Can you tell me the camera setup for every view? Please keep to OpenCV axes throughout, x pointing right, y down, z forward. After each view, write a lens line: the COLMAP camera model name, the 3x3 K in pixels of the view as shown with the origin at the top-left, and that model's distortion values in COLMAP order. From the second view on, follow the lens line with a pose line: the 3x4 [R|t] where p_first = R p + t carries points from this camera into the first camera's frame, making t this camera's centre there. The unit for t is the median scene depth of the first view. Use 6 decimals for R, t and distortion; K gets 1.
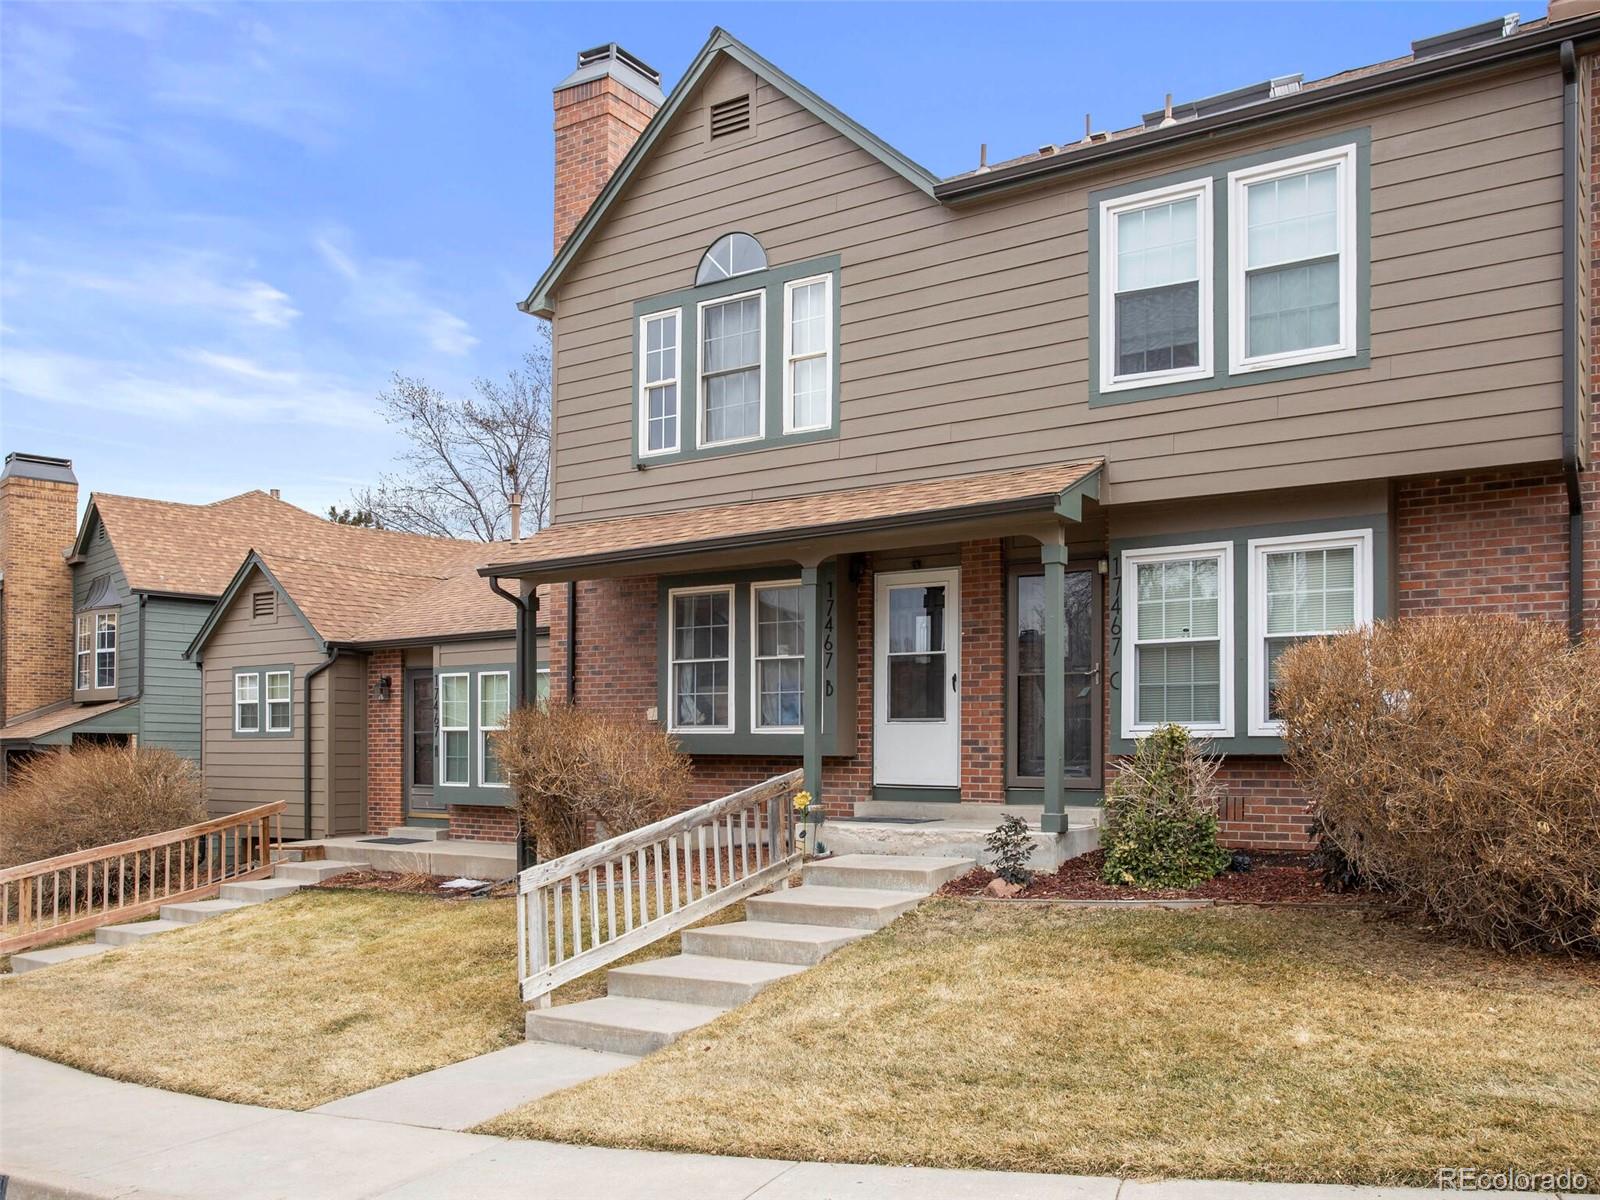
lens RADIAL K [[1184.0, 0, 800.3], [0, 1184.0, 637.1], [0, 0, 1]] dist [-0.008622, 0.006369]
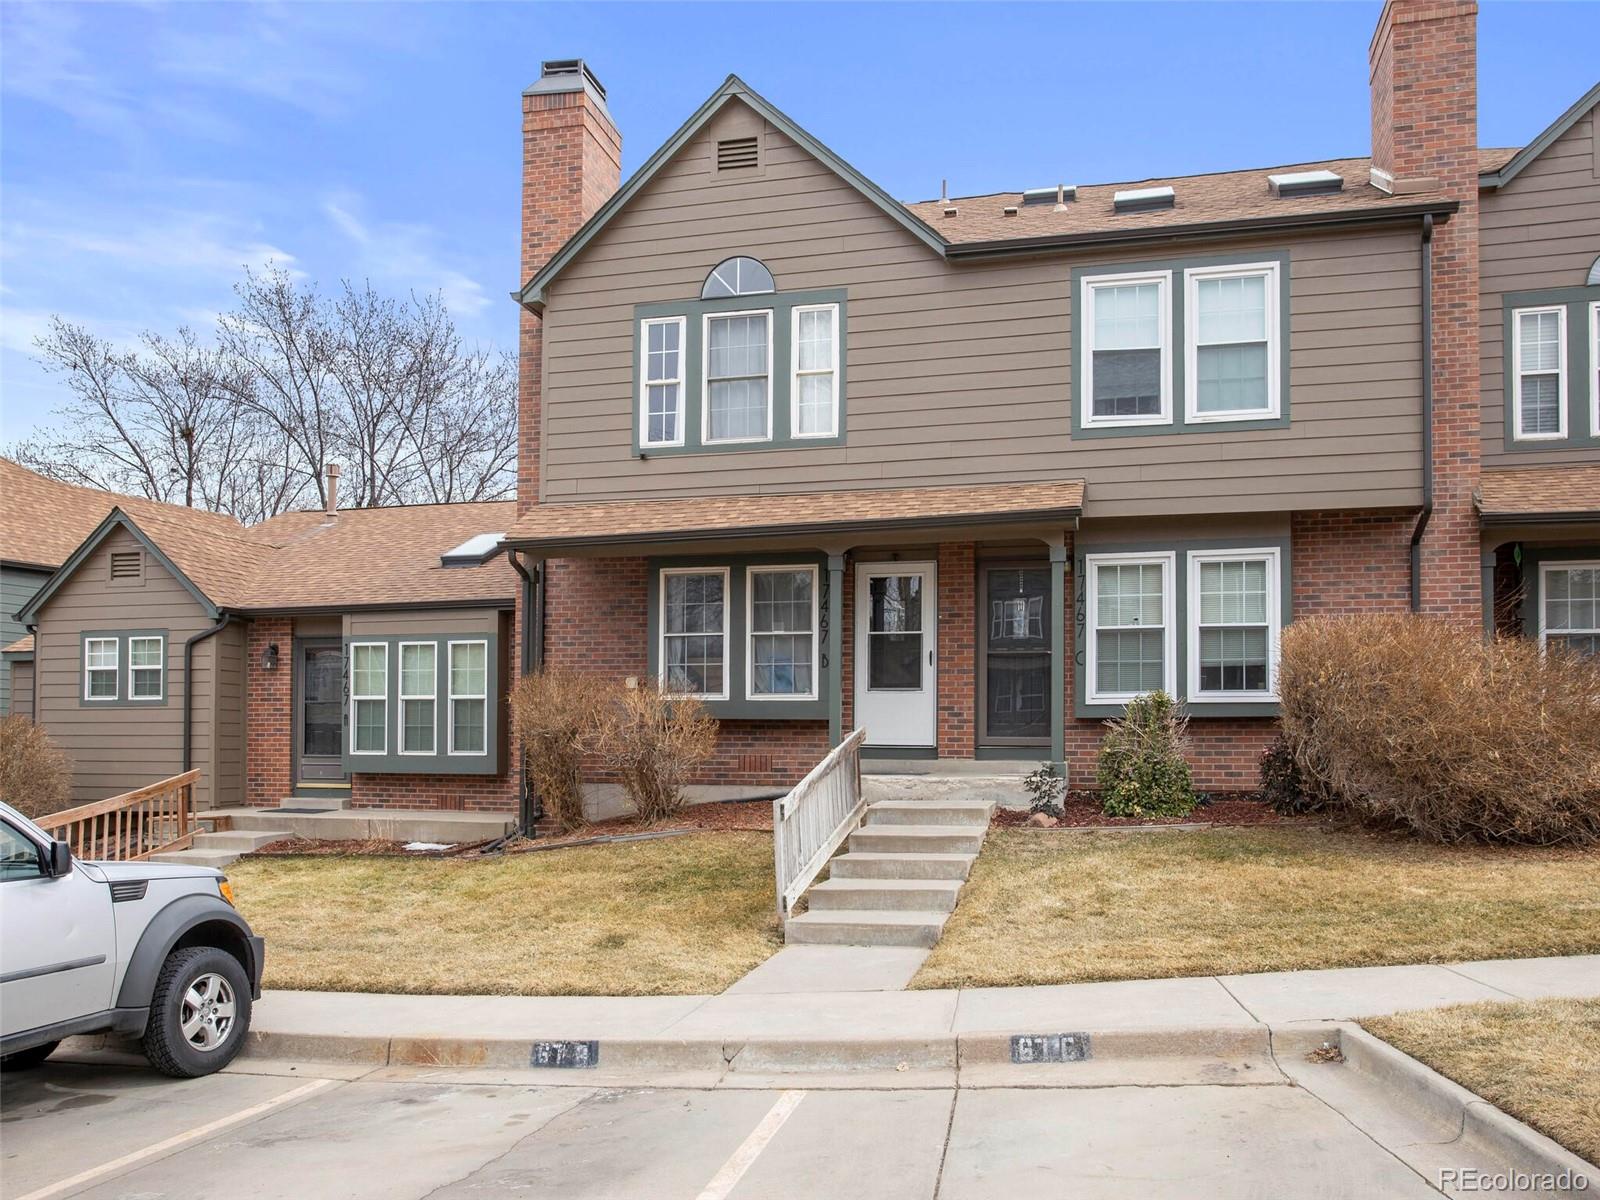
lens RADIAL K [[1156.1, 0, 800.0], [0, 1156.1, 600.0], [0, 0, 1]] dist [-0.009901, -0.002562]
pose [[0.954607, 0.036445, 0.295630, -0.330561], [-0.029248, 0.999159, -0.028730, 0.016804], [-0.296428, 0.018779, 0.954871, -0.066833]]
